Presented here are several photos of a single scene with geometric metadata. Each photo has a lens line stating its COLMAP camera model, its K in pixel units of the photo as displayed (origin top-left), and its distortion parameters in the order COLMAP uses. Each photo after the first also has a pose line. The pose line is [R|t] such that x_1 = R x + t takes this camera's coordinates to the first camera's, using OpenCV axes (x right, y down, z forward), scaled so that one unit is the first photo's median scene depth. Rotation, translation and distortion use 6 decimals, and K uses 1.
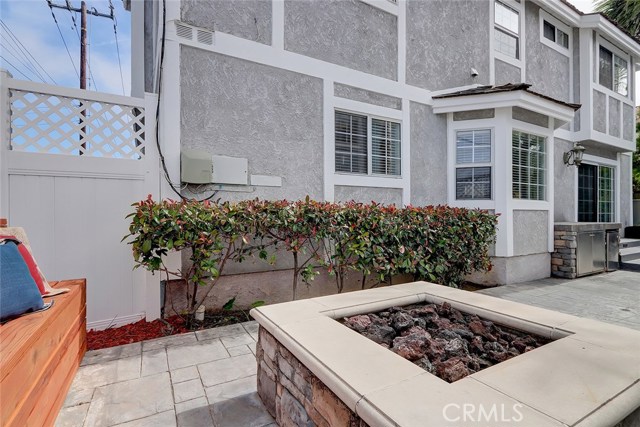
lens RADIAL K [[296.7, 0, 305.9], [0, 296.7, 211.7], [0, 0, 1]] dist [-0.000095, -0.000103]
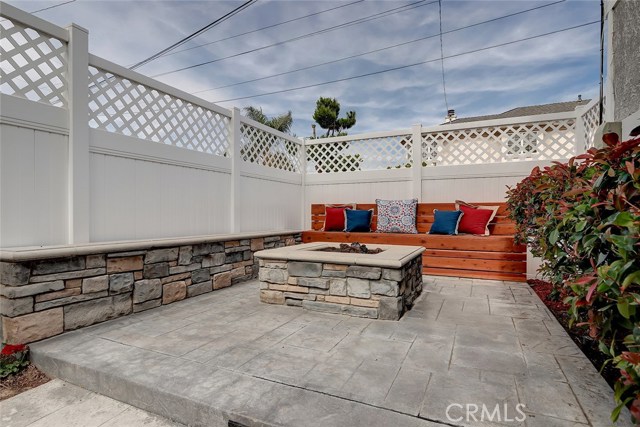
lens RADIAL K [[334.9, 0, 320.0], [0, 334.9, 213.5], [0, 0, 1]] dist [-0.000724, 0.000148]
pose [[-0.806206, 0.006170, -0.591603, 0.746253], [0.004704, 0.999981, 0.004018, 0.048351], [0.591617, 0.000457, -0.806219, 1.045709]]
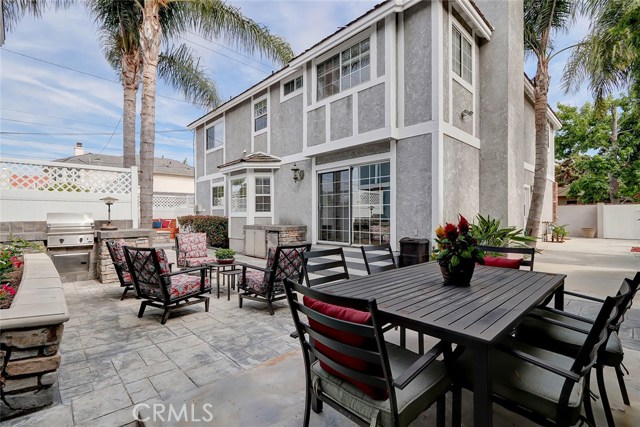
lens RADIAL K [[292.7, 0, 314.6], [0, 292.7, 214.2], [0, 0, 1]] dist [-0.000208, -0.000144]
pose [[0.250278, -0.002127, -0.968172, 3.675074], [-0.000331, 0.999997, -0.002282, -0.036267], [0.968174, 0.000892, 0.250277, 1.322881]]
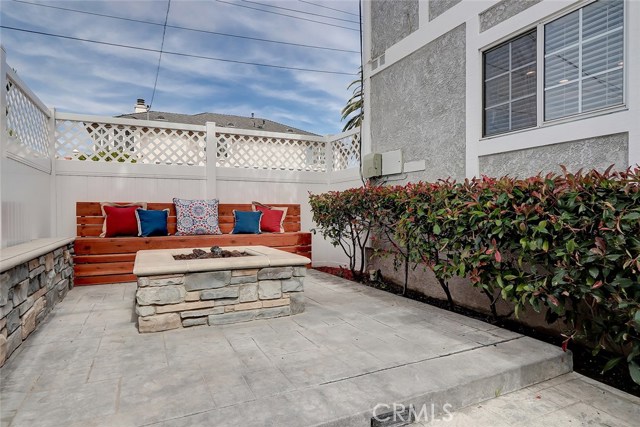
lens RADIAL K [[358.3, 0, 307.3], [0, 358.3, 212.3], [0, 0, 1]] dist [0.000069, 0.000225]
pose [[-0.060533, 0.008101, -0.998133, 1.016102], [0.001372, 0.999967, 0.008033, 0.038686], [0.998165, -0.000883, -0.060542, 0.650018]]
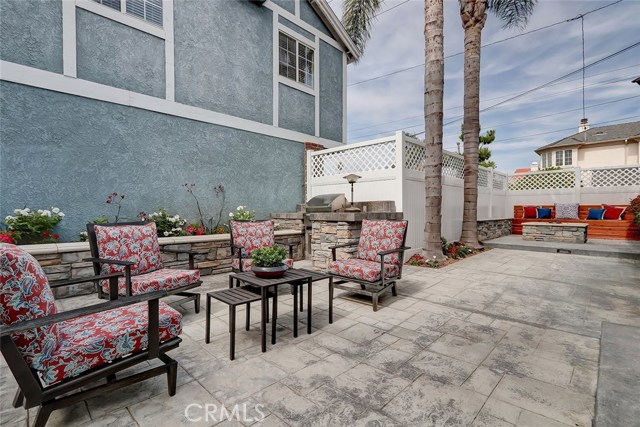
lens RADIAL K [[301.1, 0, 320.0], [0, 301.1, 213.5], [0, 0, 1]] dist [-0.001008, -0.000581]
pose [[-0.954225, 0.011932, -0.298852, 2.438600], [0.006849, 0.999814, 0.018050, 0.023812], [0.299012, 0.015177, -0.954129, 1.945082]]
